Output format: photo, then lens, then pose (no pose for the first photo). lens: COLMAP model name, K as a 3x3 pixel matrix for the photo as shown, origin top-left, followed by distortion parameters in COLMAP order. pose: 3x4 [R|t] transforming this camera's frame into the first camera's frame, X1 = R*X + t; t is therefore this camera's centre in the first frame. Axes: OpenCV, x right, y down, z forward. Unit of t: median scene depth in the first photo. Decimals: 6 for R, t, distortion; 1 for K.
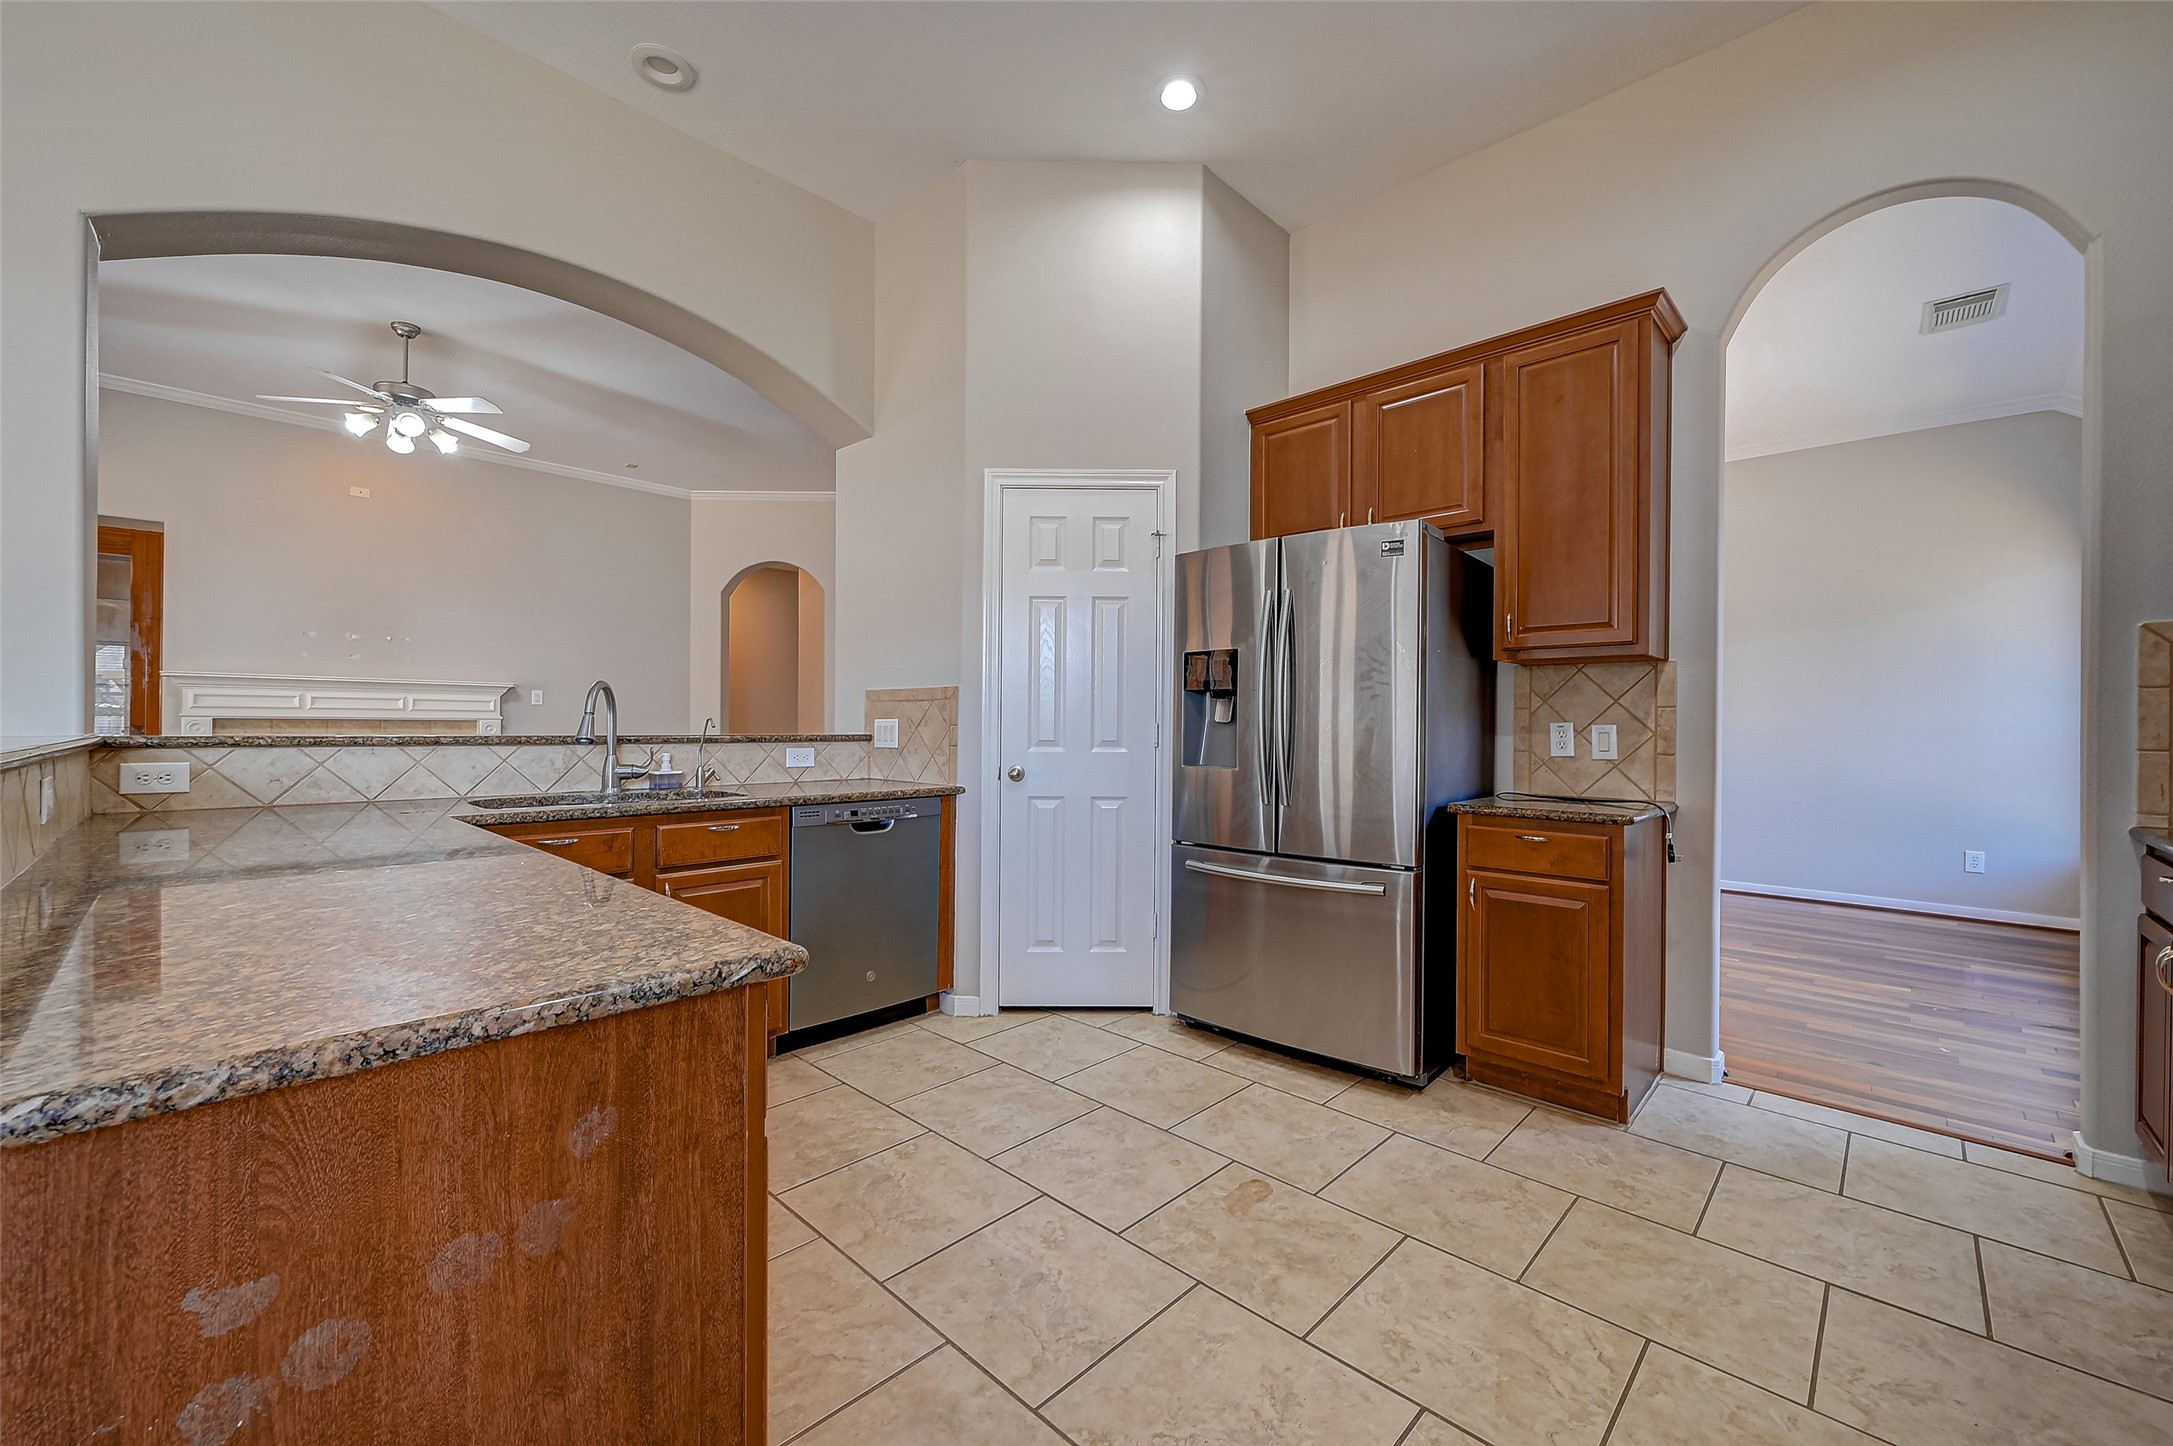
lens RADIAL K [[867.6, 0, 1086.5], [0, 867.6, 723.0], [0, 0, 1]] dist [-0.000947, -0.000910]
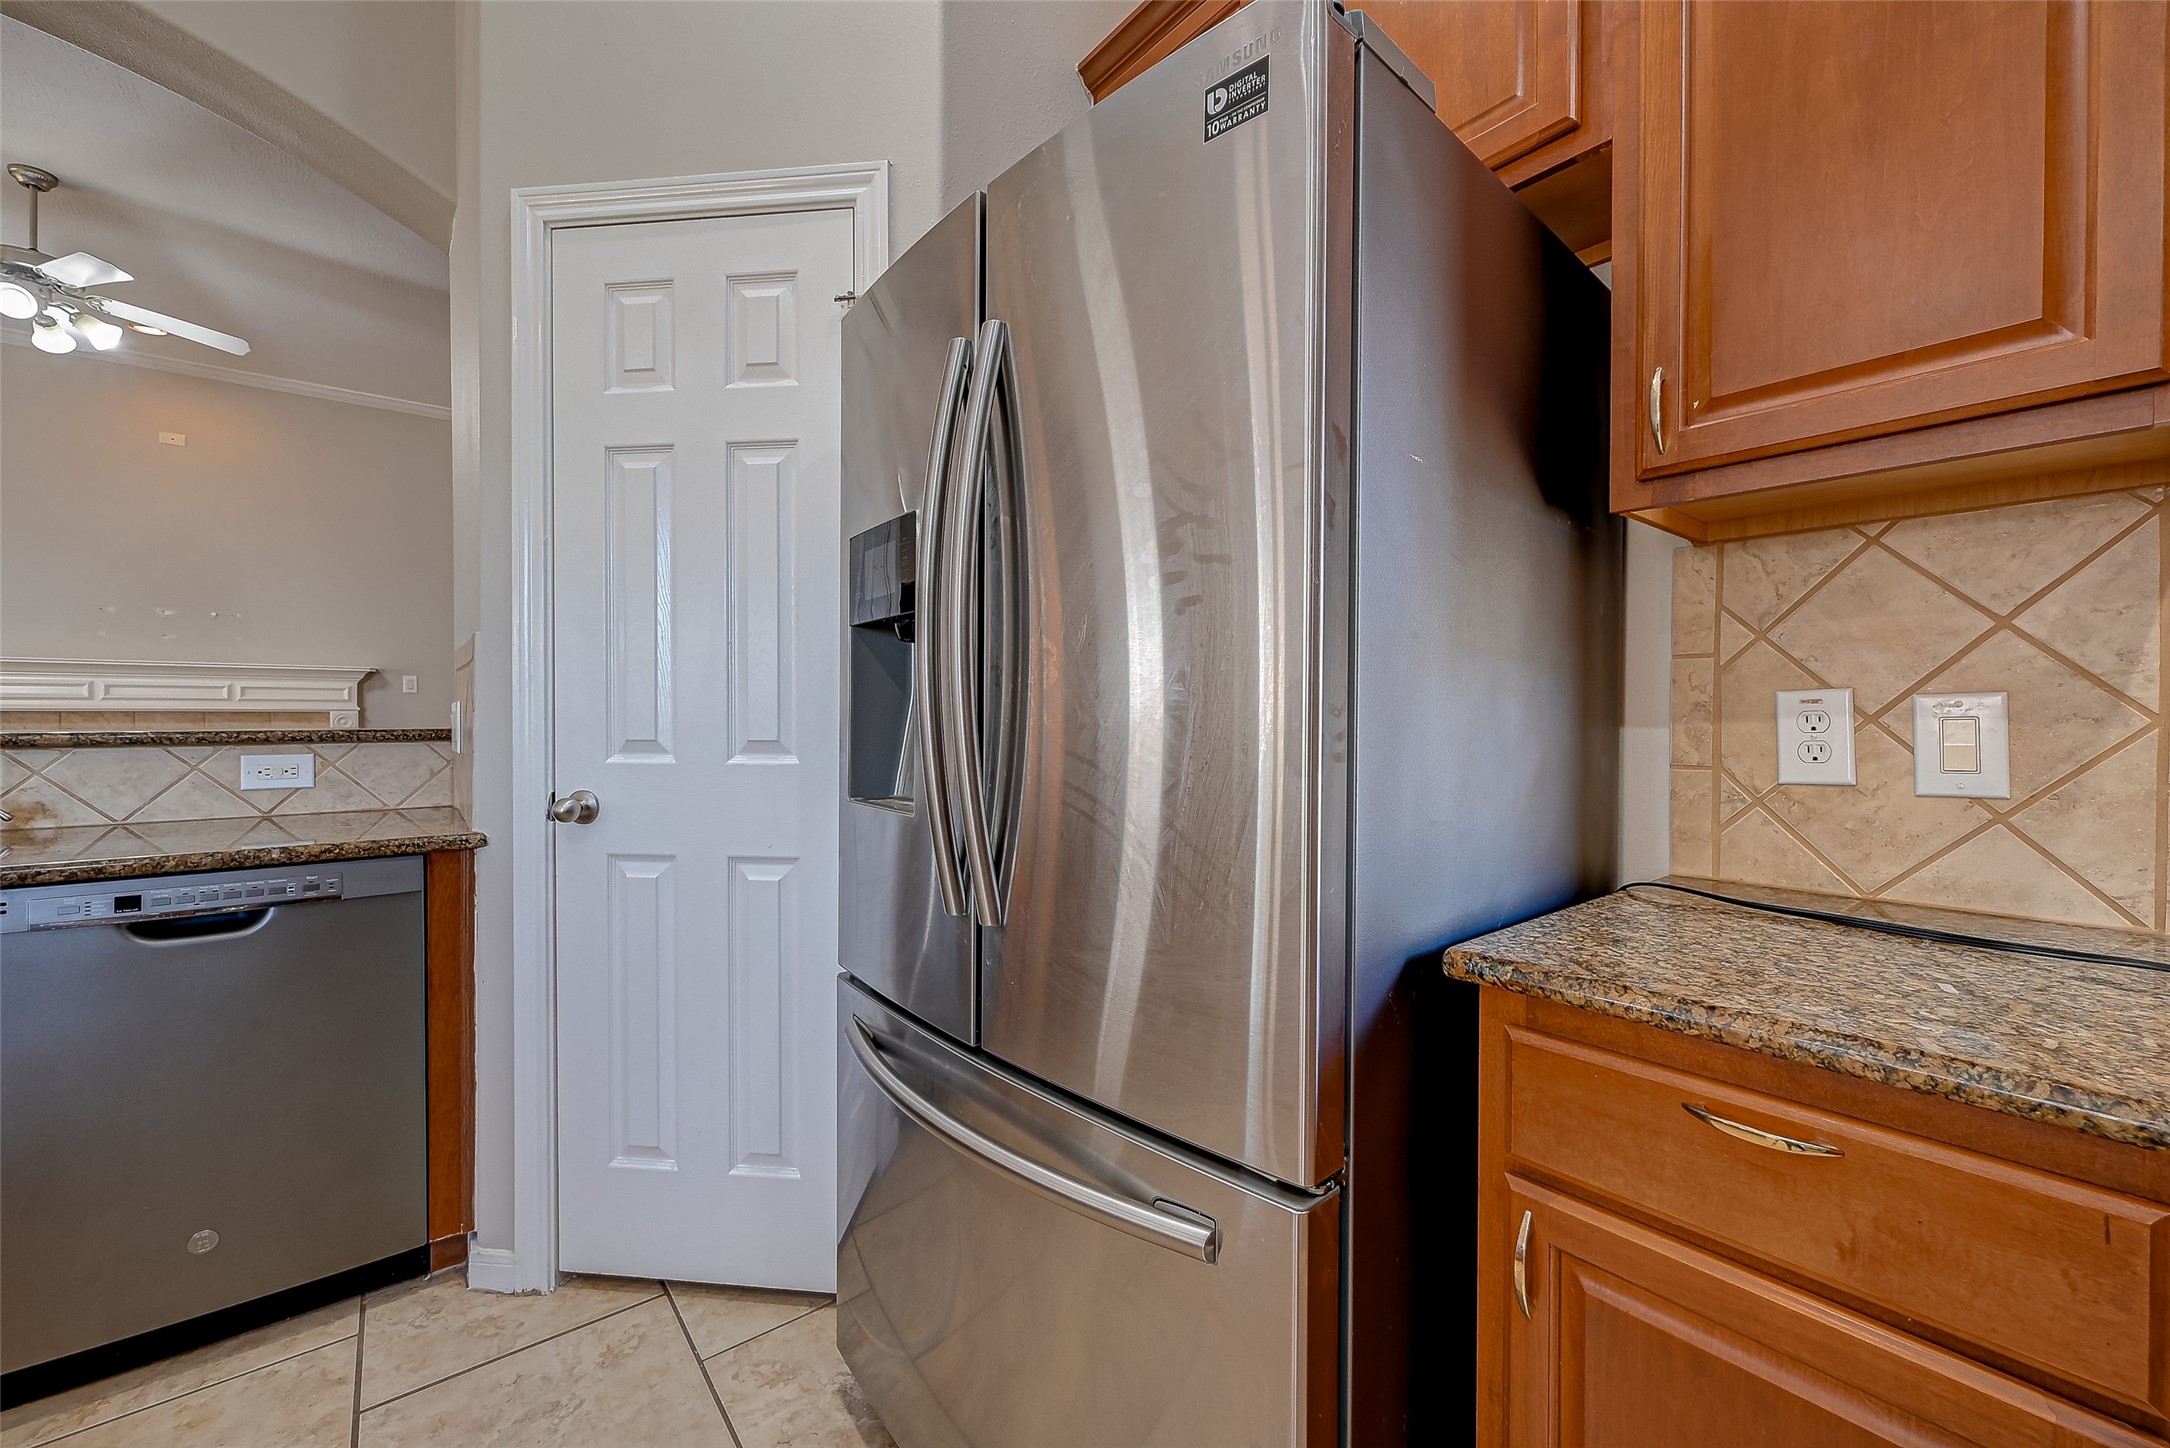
lens RADIAL K [[866.4, 0, 1085.0], [0, 866.4, 724.0], [0, 0, 1]] dist [-0.000947, -0.000910]
pose [[0.991496, -0.005630, -0.130015, 0.281253], [0.007499, 0.999875, 0.013890, 0.006079], [0.129921, -0.014747, 0.991415, 0.578271]]
